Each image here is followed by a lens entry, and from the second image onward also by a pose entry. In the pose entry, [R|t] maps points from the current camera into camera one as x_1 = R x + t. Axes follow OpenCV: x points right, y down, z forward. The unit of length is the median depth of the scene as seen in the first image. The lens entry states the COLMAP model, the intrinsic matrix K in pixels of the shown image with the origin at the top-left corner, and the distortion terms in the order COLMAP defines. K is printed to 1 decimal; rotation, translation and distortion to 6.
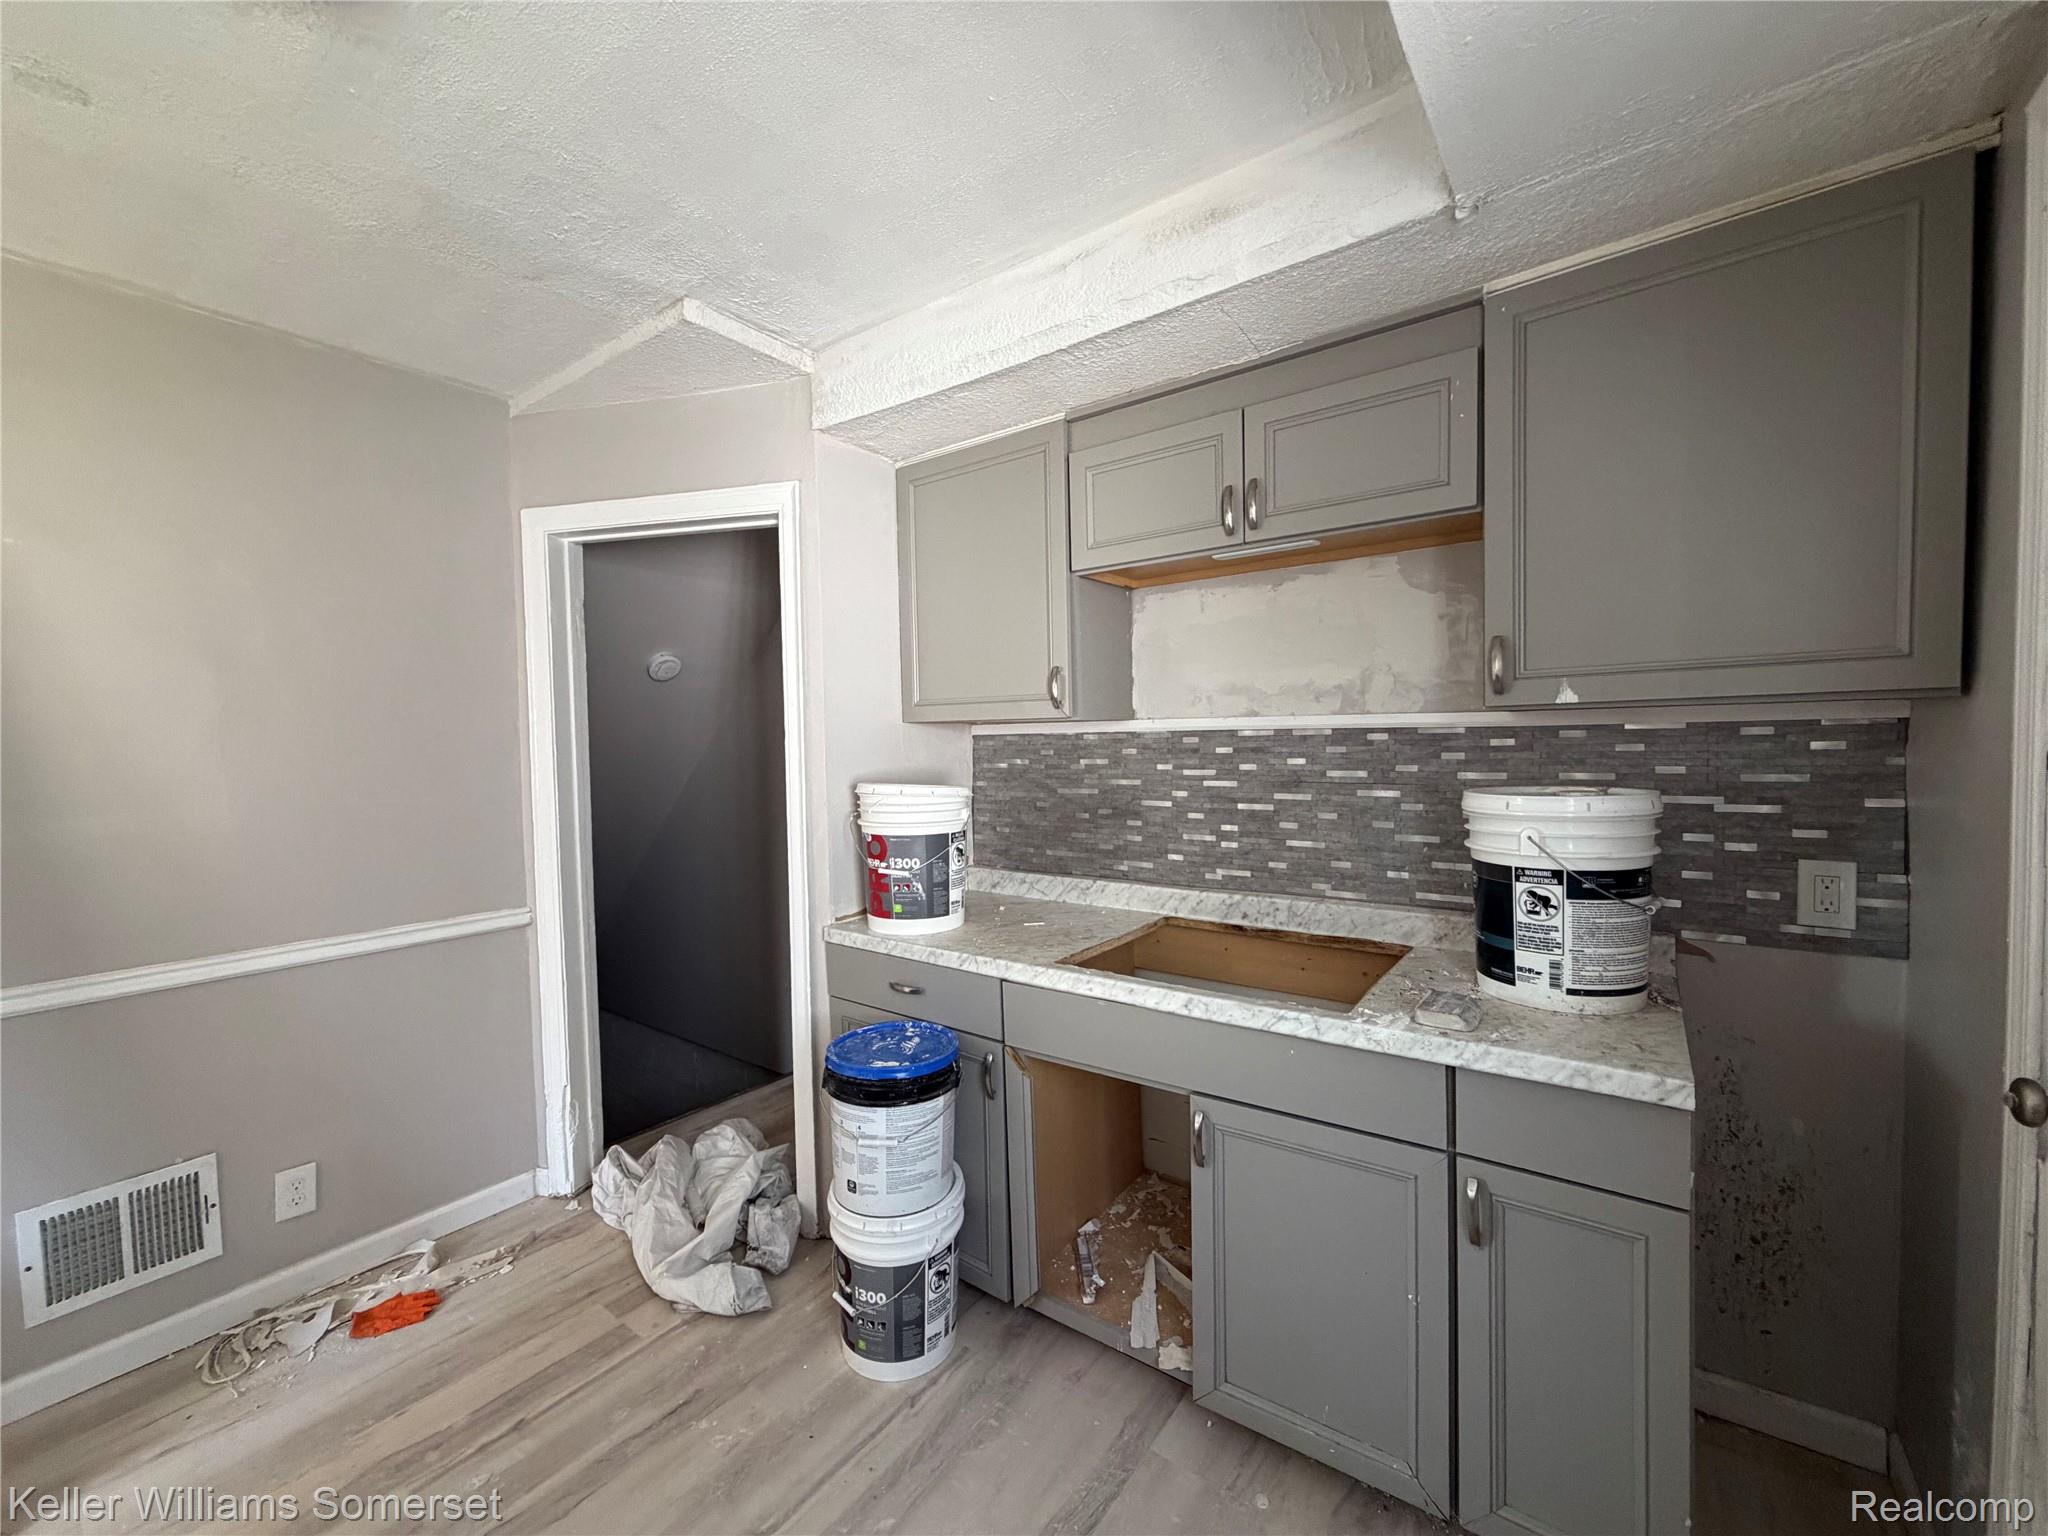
lens RADIAL K [[819.1, 0, 1024.8], [0, 819.1, 770.0], [0, 0, 1]] dist [-0.001531, -0.000021]
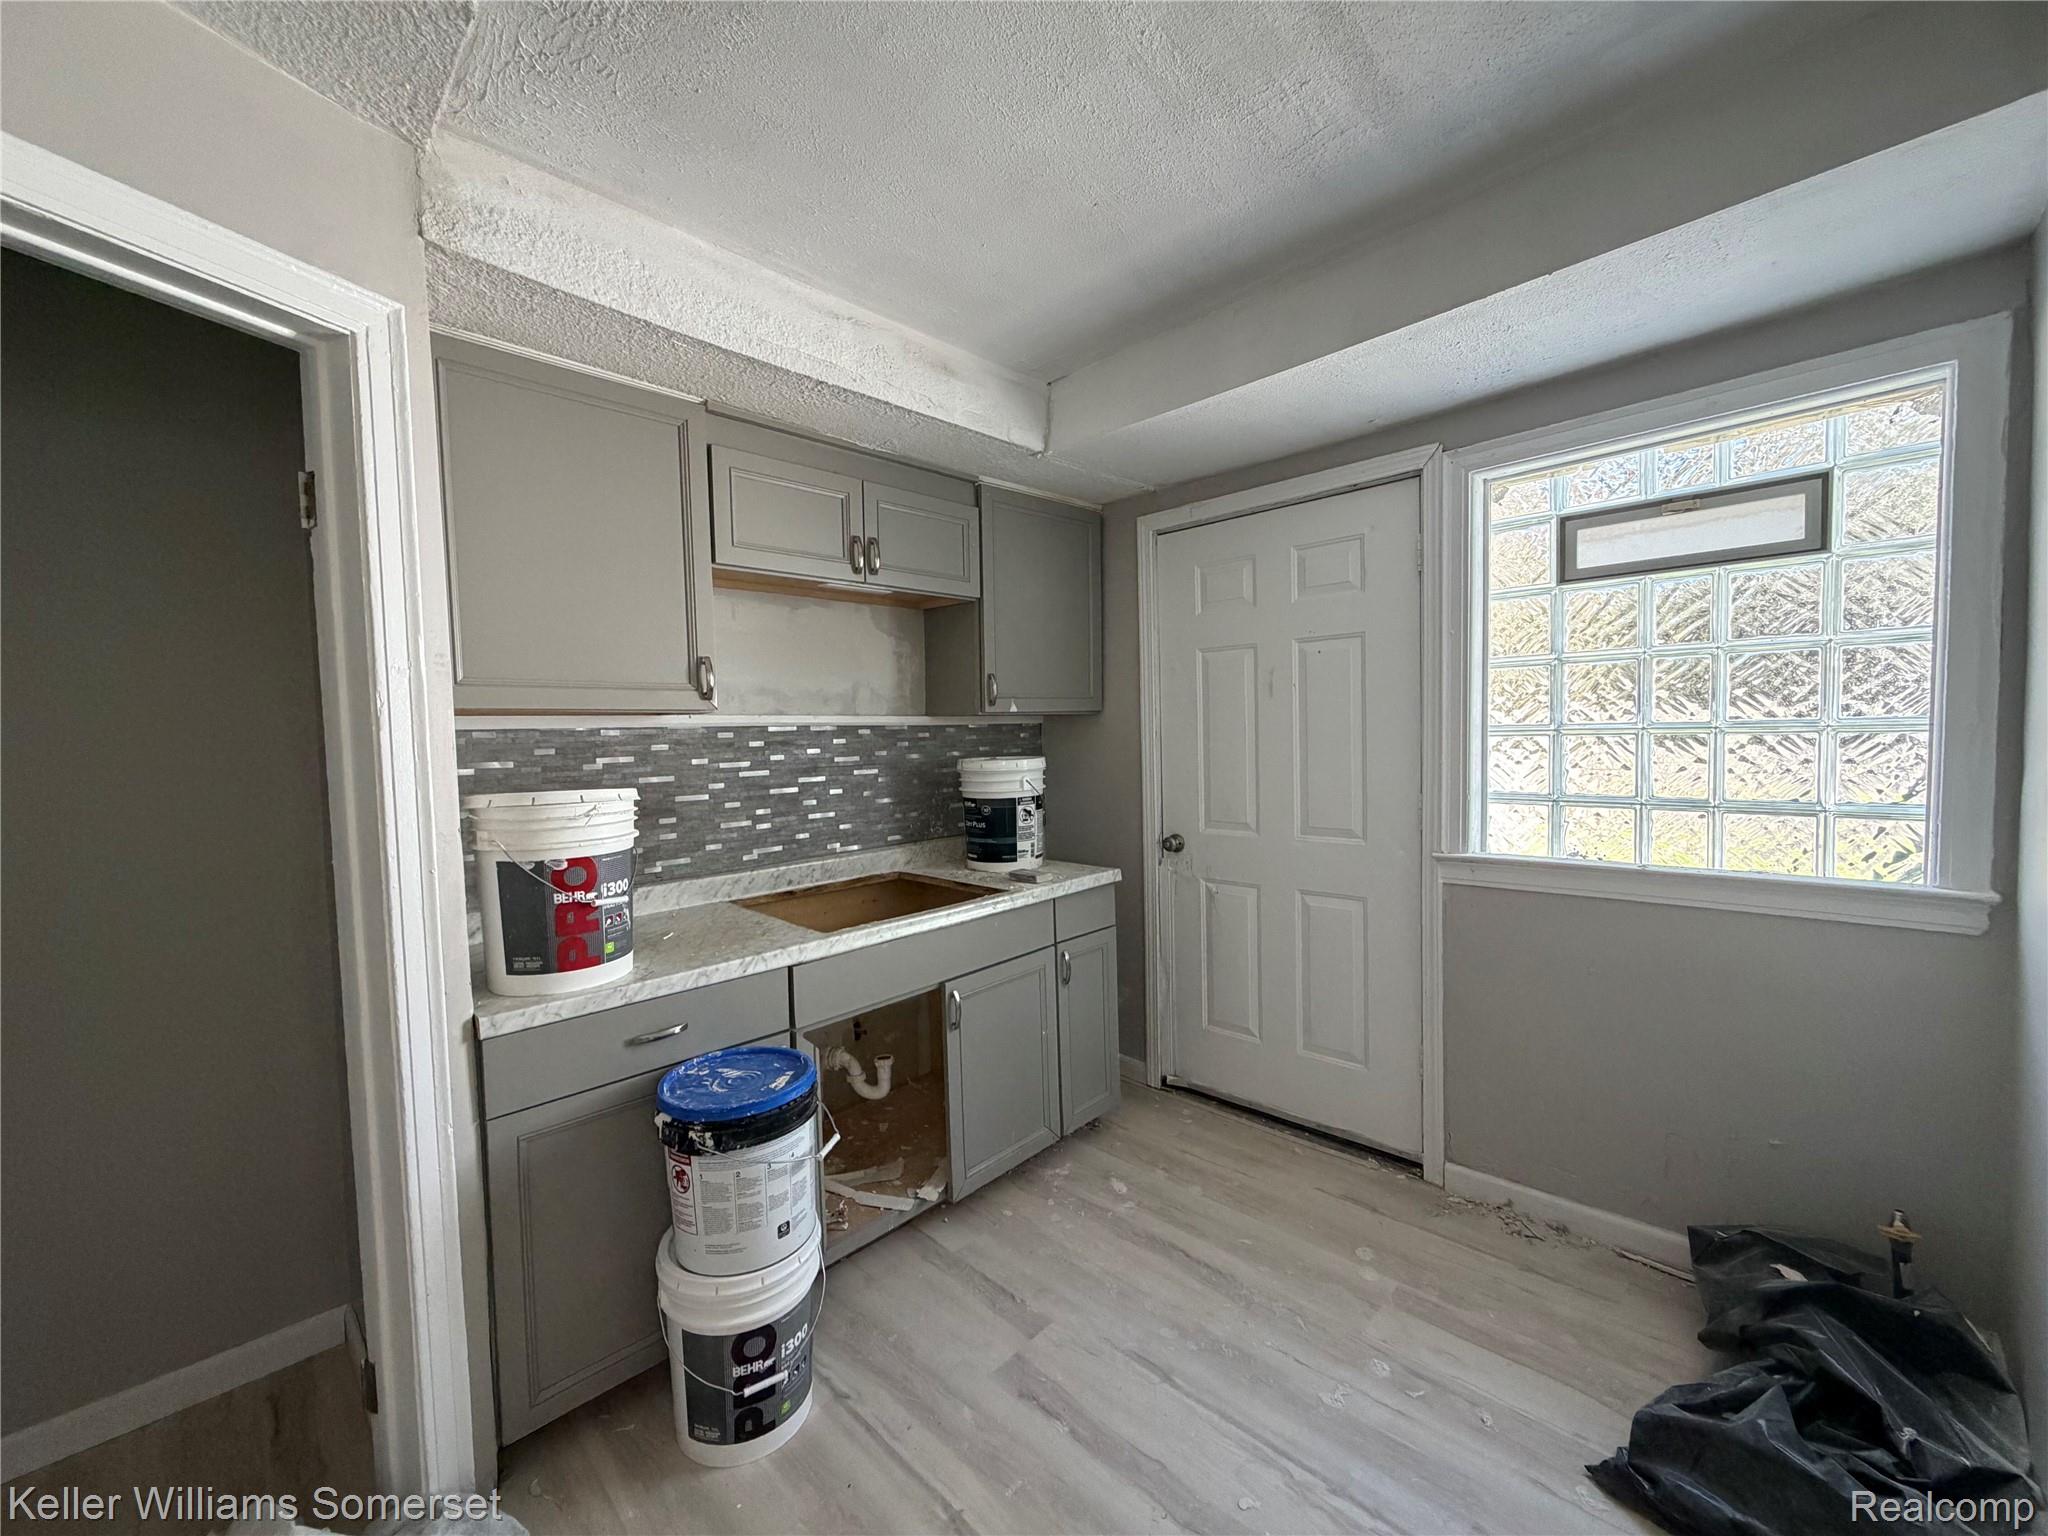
lens RADIAL K [[819.1, 0, 1023.9], [0, 819.1, 770.8], [0, 0, 1]] dist [-0.001531, -0.000021]
pose [[0.133422, -0.035685, 0.990417, -0.873596], [0.058260, 0.997906, 0.028107, 0.002982], [-0.989345, 0.053952, 0.135221, 0.503261]]
